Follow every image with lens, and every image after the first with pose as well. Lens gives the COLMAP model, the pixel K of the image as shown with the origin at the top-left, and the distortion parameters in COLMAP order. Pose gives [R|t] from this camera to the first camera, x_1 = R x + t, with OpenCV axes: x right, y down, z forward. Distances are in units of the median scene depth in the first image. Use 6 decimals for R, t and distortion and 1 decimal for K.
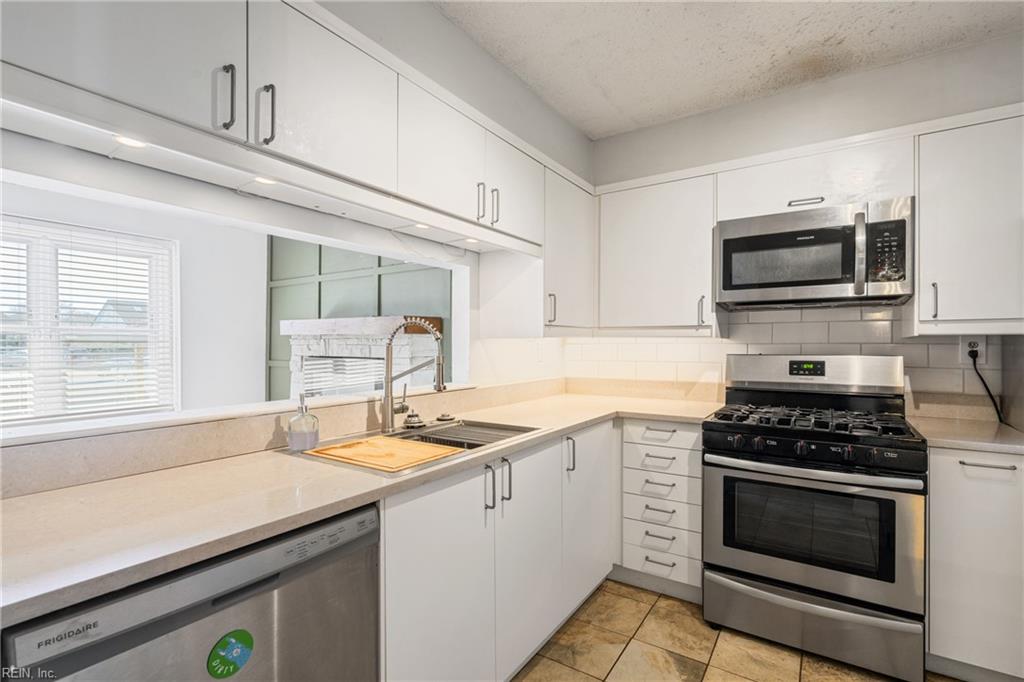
lens RADIAL K [[469.7, 0, 516.2], [0, 469.7, 346.2], [0, 0, 1]] dist [-0.002213, 0.000366]
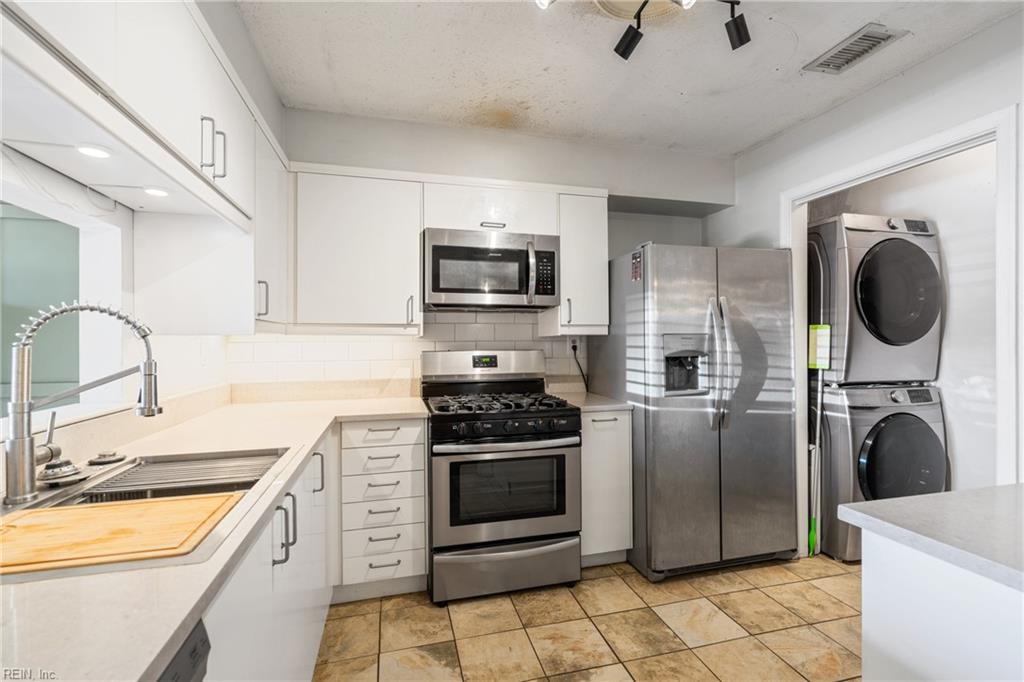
lens RADIAL K [[465.1, 0, 515.1], [0, 465.1, 340.3], [0, 0, 1]] dist [-0.004018, 0.000603]
pose [[0.661804, -0.002401, 0.749673, -0.254330], [0.008890, 0.999950, -0.004644, -0.001781], [-0.749624, 0.009738, 0.661792, 0.159374]]
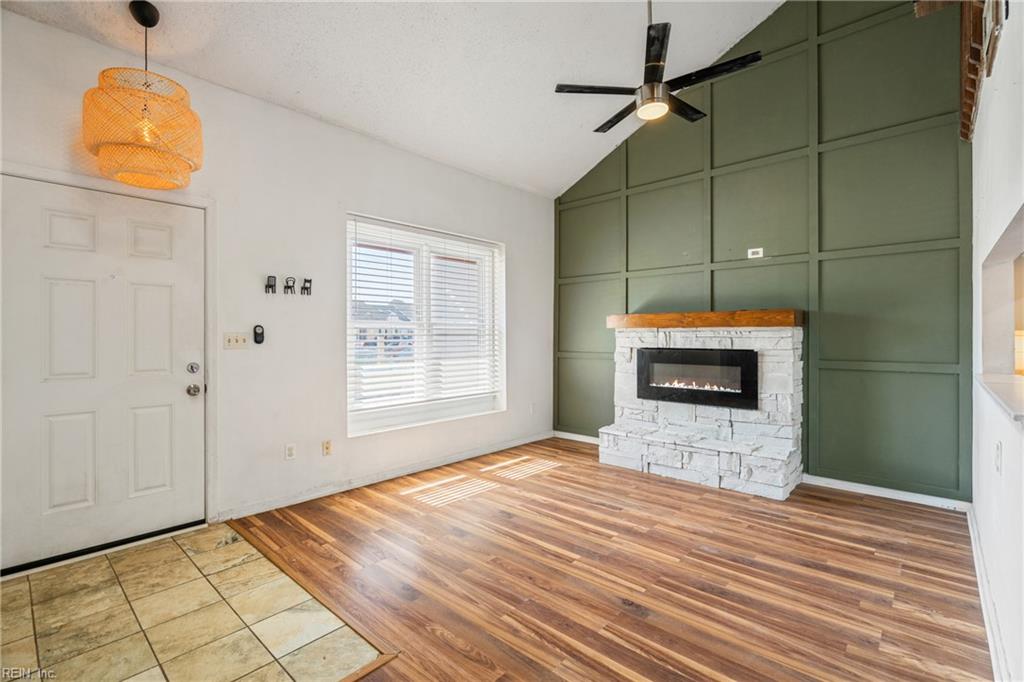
lens RADIAL K [[460.9, 0, 514.7], [0, 460.9, 340.8], [0, 0, 1]] dist [-0.003732, 0.000817]
pose [[0.988370, -0.000841, -0.152066, -1.153554], [0.001365, 0.999994, 0.003337, 0.002193], [0.152062, -0.003505, 0.988365, -0.168933]]
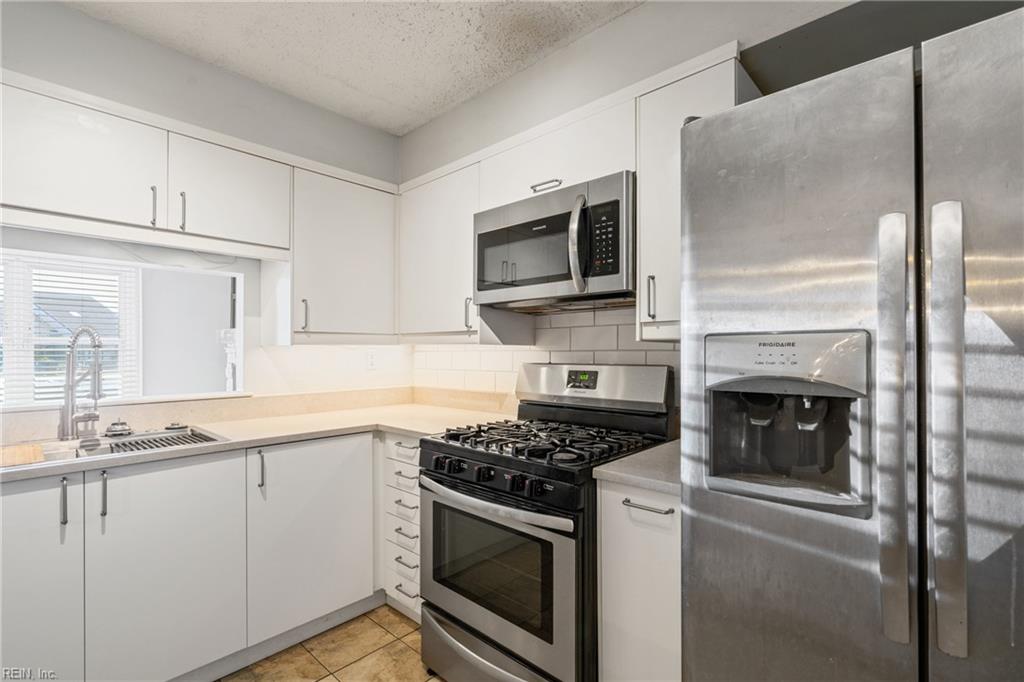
lens RADIAL K [[464.7, 0, 514.7], [0, 464.7, 349.5], [0, 0, 1]] dist [-0.004018, 0.000185]
pose [[0.986597, -0.002757, -0.163152, 0.700606], [0.001131, 0.999949, -0.010056, 0.000460], [0.163171, 0.009737, 0.986550, 0.151854]]
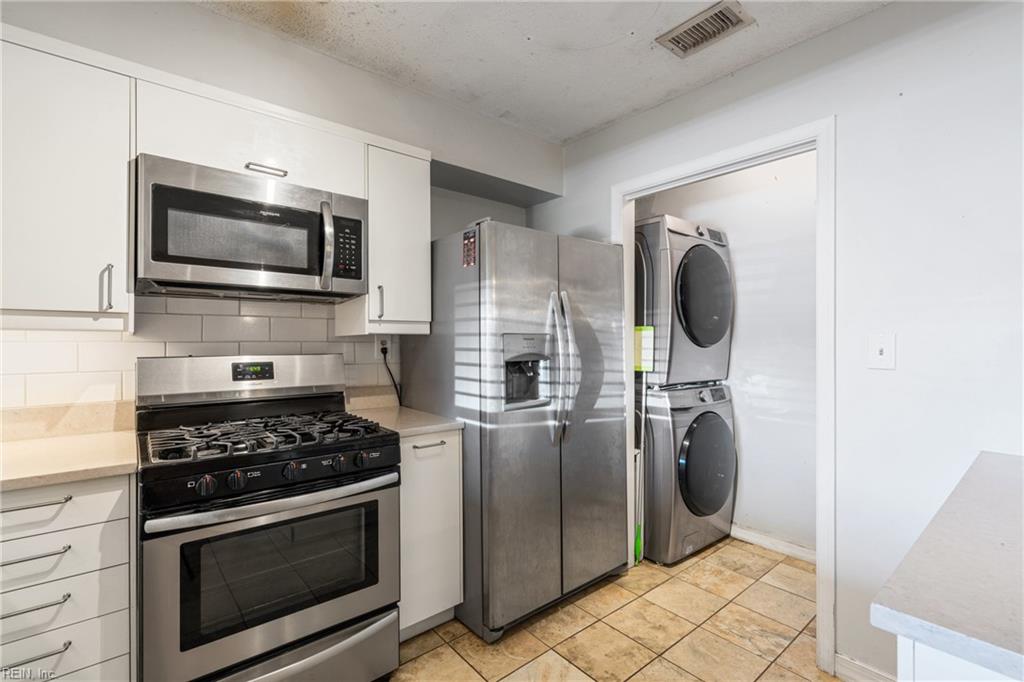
lens RADIAL K [[460.9, 0, 514.7], [0, 460.9, 340.8], [0, 0, 1]] dist [-0.003732, 0.000817]
pose [[0.283594, 0.001712, 0.958943, -0.036429], [0.006625, 0.999971, -0.003744, -0.001216], [-0.958921, 0.007415, 0.283575, 0.354710]]
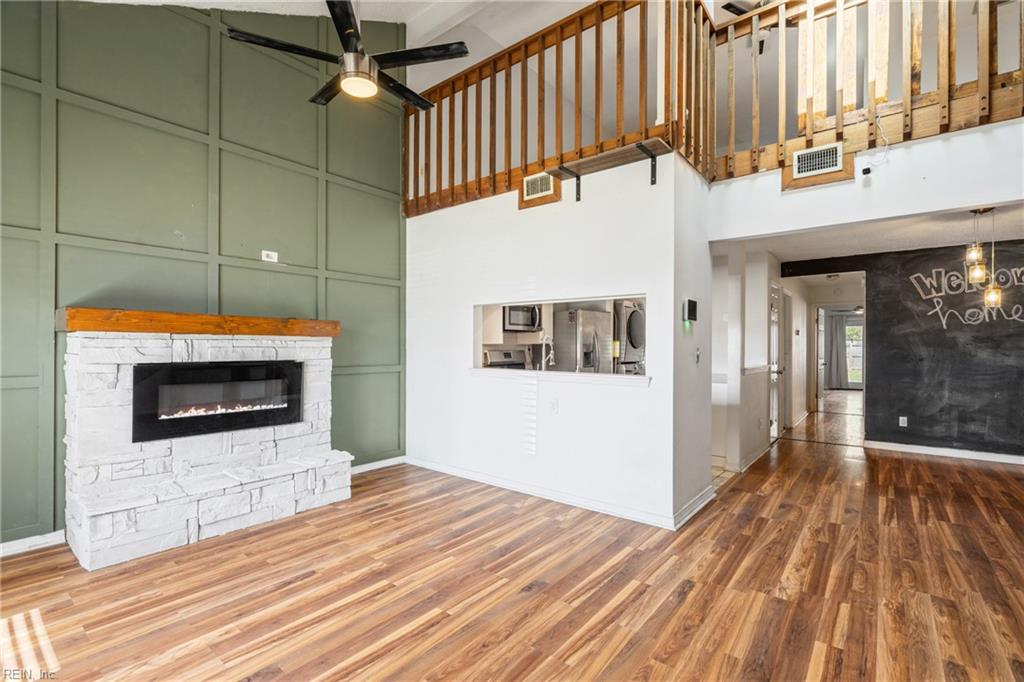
lens RADIAL K [[462.8, 0, 517.2], [0, 462.8, 346.9], [0, 0, 1]] dist [-0.001487, 0.000537]
pose [[0.088825, -0.002201, 0.996045, -2.175145], [0.001600, 0.999997, 0.002067, -0.007316], [-0.996046, 0.001410, 0.088829, 0.786247]]
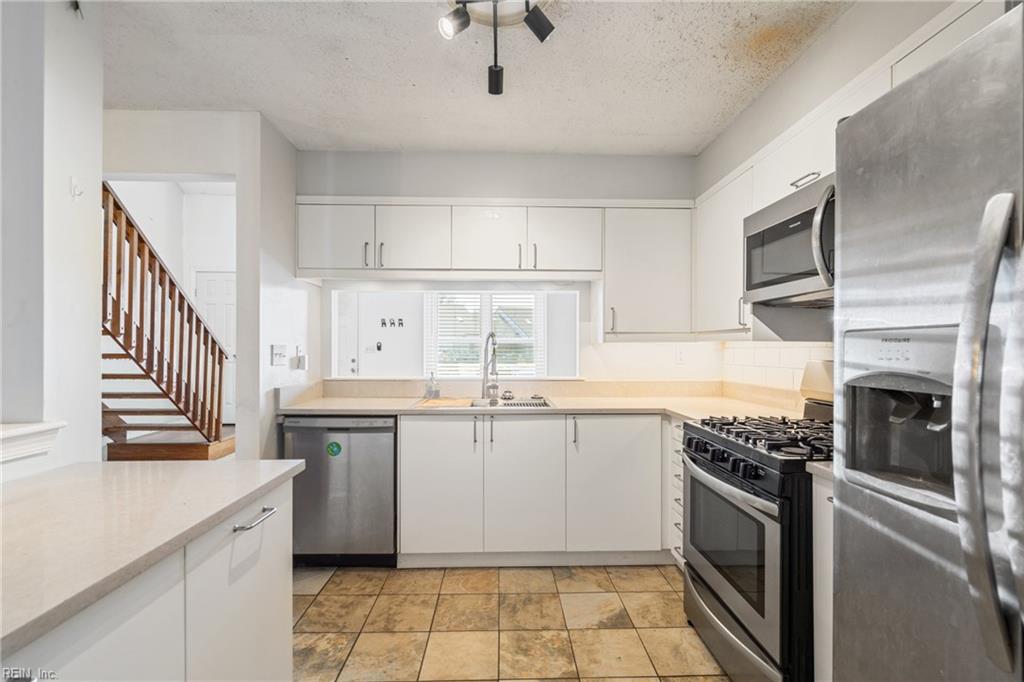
lens RADIAL K [[462.8, 0, 517.2], [0, 462.8, 346.9], [0, 0, 1]] dist [-0.001487, 0.000537]
pose [[0.581332, -0.001174, -0.813666, 0.997004], [-0.006986, 0.999955, -0.006435, 0.002853], [0.813637, 0.009425, 0.581297, 0.090231]]
